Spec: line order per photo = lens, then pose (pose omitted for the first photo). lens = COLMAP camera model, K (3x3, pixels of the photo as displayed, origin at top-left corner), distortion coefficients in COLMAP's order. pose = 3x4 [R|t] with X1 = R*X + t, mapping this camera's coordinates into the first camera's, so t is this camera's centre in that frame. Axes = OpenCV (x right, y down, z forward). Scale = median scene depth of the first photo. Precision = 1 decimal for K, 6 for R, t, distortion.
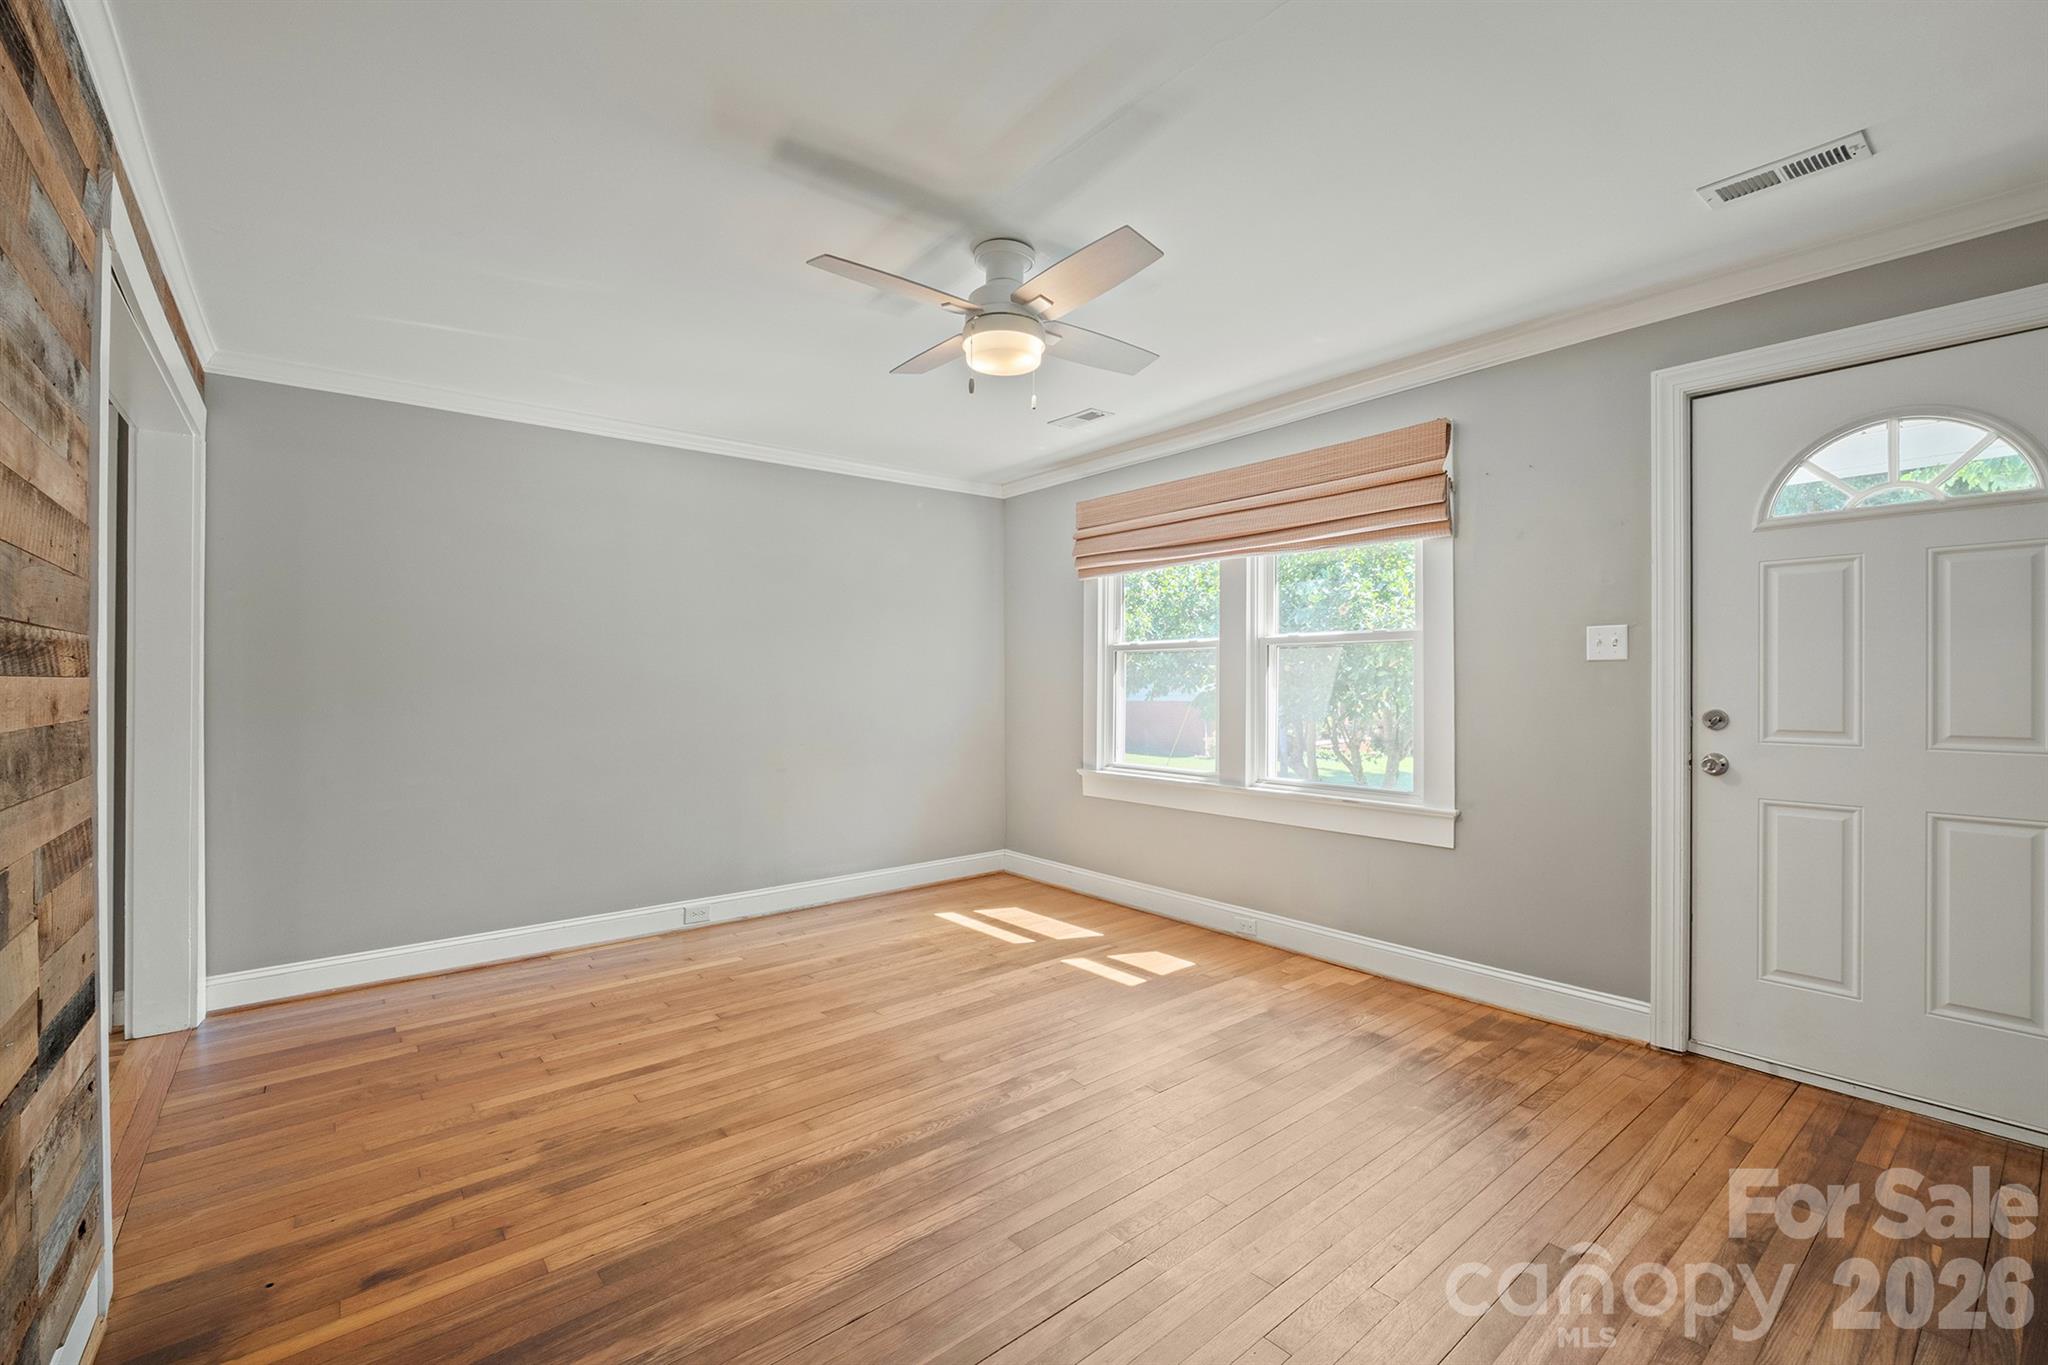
lens RADIAL K [[862.6, 0, 1032.1], [0, 862.6, 685.2], [0, 0, 1]] dist [-0.007965, 0.000082]
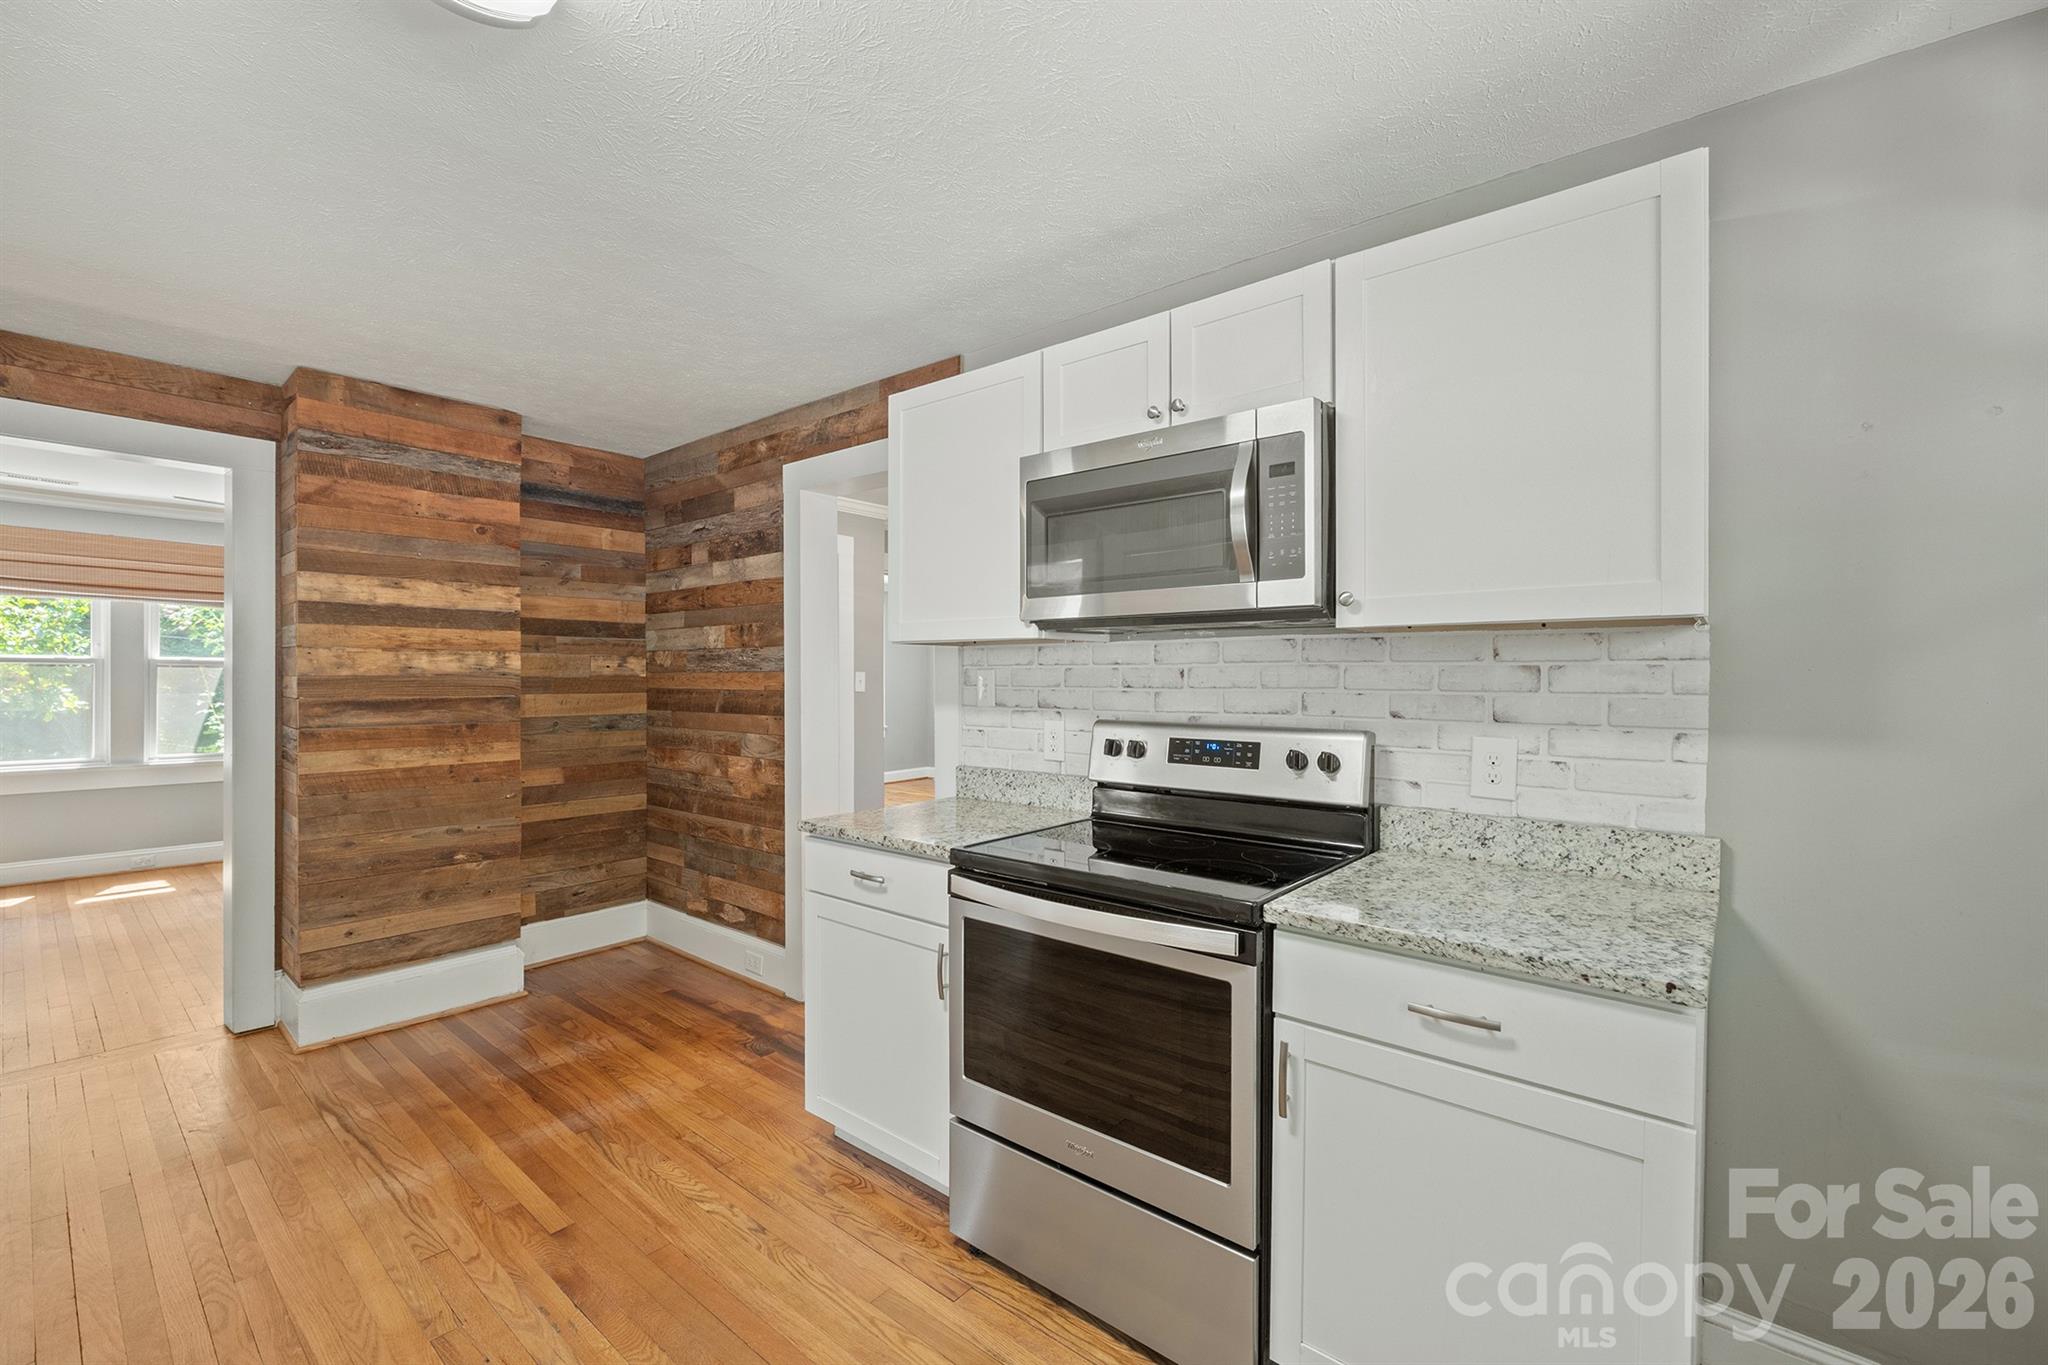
lens RADIAL K [[862.6, 0, 1030.7], [0, 862.6, 681.0], [0, 0, 1]] dist [-0.007965, 0.000082]
pose [[-0.181874, -0.003629, 0.983315, -1.796344], [-0.001987, 0.999993, 0.003323, -0.034500], [-0.983320, -0.001349, -0.181880, -0.231593]]
